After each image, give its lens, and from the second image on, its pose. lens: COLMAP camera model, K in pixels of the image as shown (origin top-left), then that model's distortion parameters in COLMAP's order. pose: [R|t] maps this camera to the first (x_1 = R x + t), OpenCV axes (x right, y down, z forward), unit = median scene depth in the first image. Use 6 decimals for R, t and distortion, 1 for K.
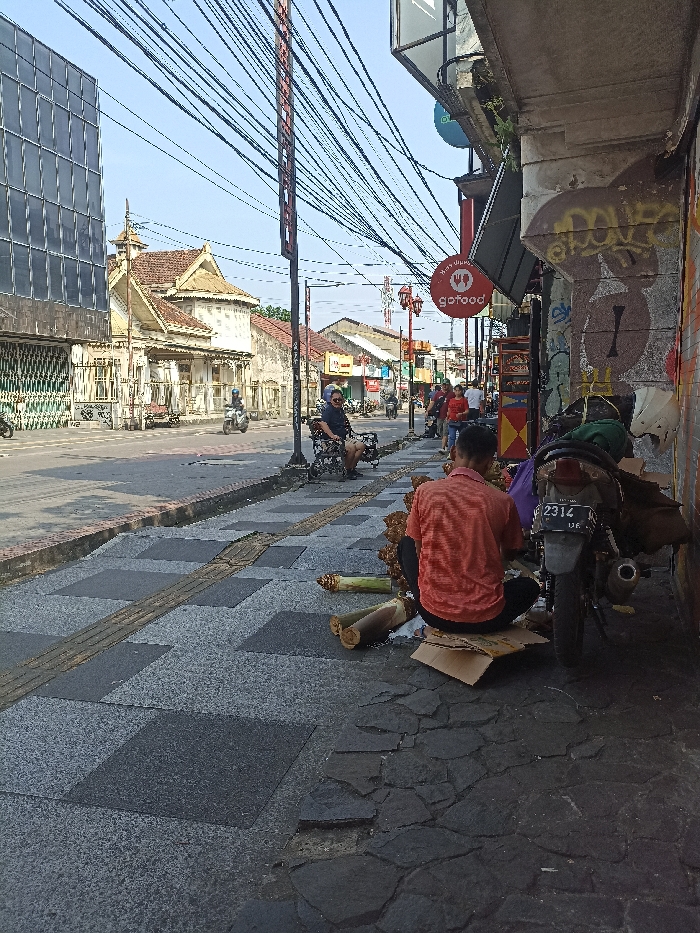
lens RADIAL K [[679.5, 0, 348.9], [0, 679.5, 464.1], [0, 0, 1]] dist [0.056979, -0.046347]
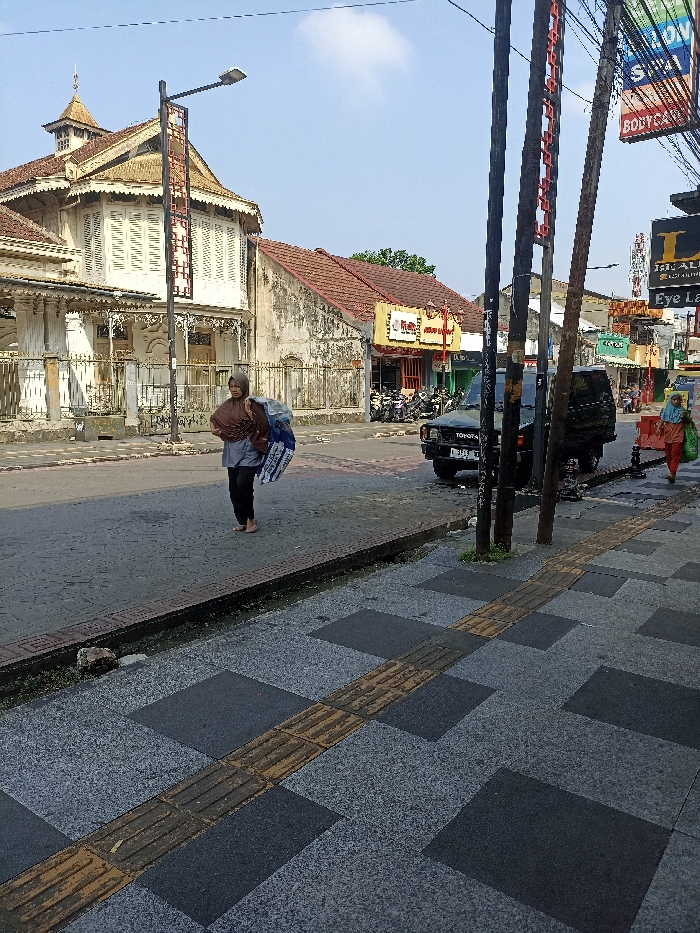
lens RADIAL K [[679.5, 0, 352.3], [0, 679.5, 464.5], [0, 0, 1]] dist [0.056979, -0.046347]
pose [[0.938044, 0.051480, -0.342672, 0.129867], [-0.045752, 0.998645, 0.024782, -0.053790], [0.343483, -0.007569, 0.939128, 0.509595]]
